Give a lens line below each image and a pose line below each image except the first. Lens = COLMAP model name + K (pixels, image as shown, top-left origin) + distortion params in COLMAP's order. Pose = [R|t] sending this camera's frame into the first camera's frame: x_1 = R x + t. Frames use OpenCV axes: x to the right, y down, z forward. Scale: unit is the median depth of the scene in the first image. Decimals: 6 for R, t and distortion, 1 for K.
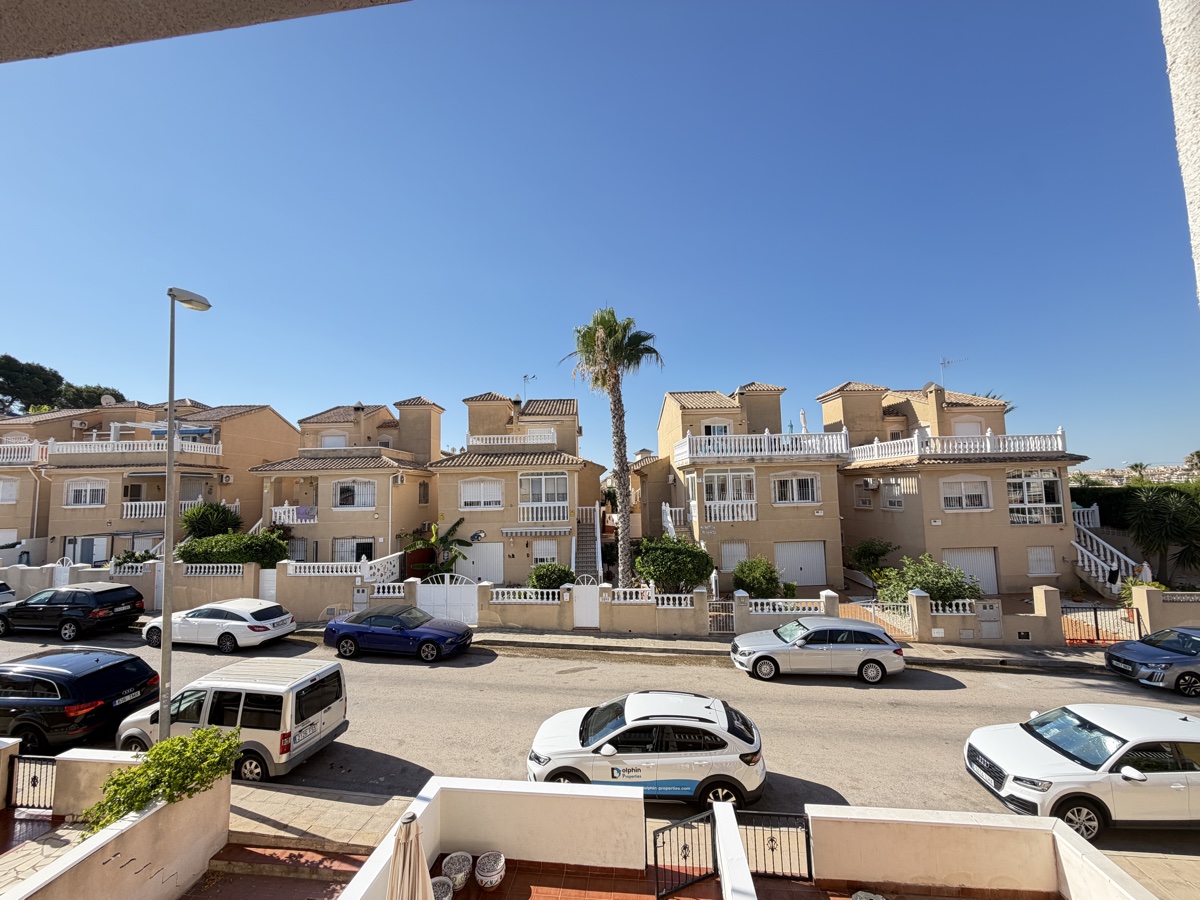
lens RADIAL K [[481.7, 0, 596.8], [0, 481.7, 451.3], [0, 0, 1]] dist [-0.000723, -0.000030]
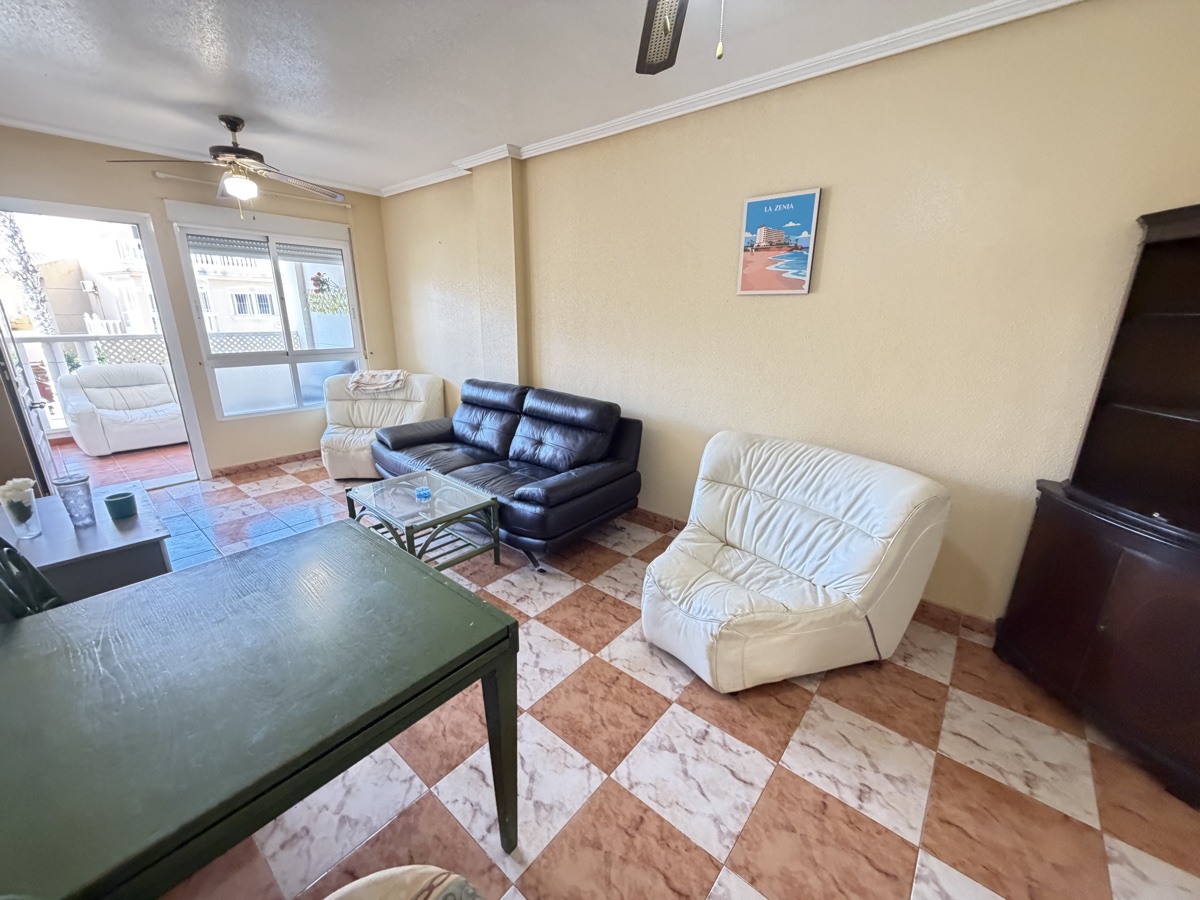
lens RADIAL K [[481.7, 0, 595.9], [0, 481.7, 453.0], [0, 0, 1]] dist [-0.000723, -0.000030]
pose [[0.553226, -0.211605, 0.805708, -0.112427], [-0.090174, 0.946304, 0.310447, -0.009352], [-0.828136, -0.244401, 0.504438, -0.279009]]
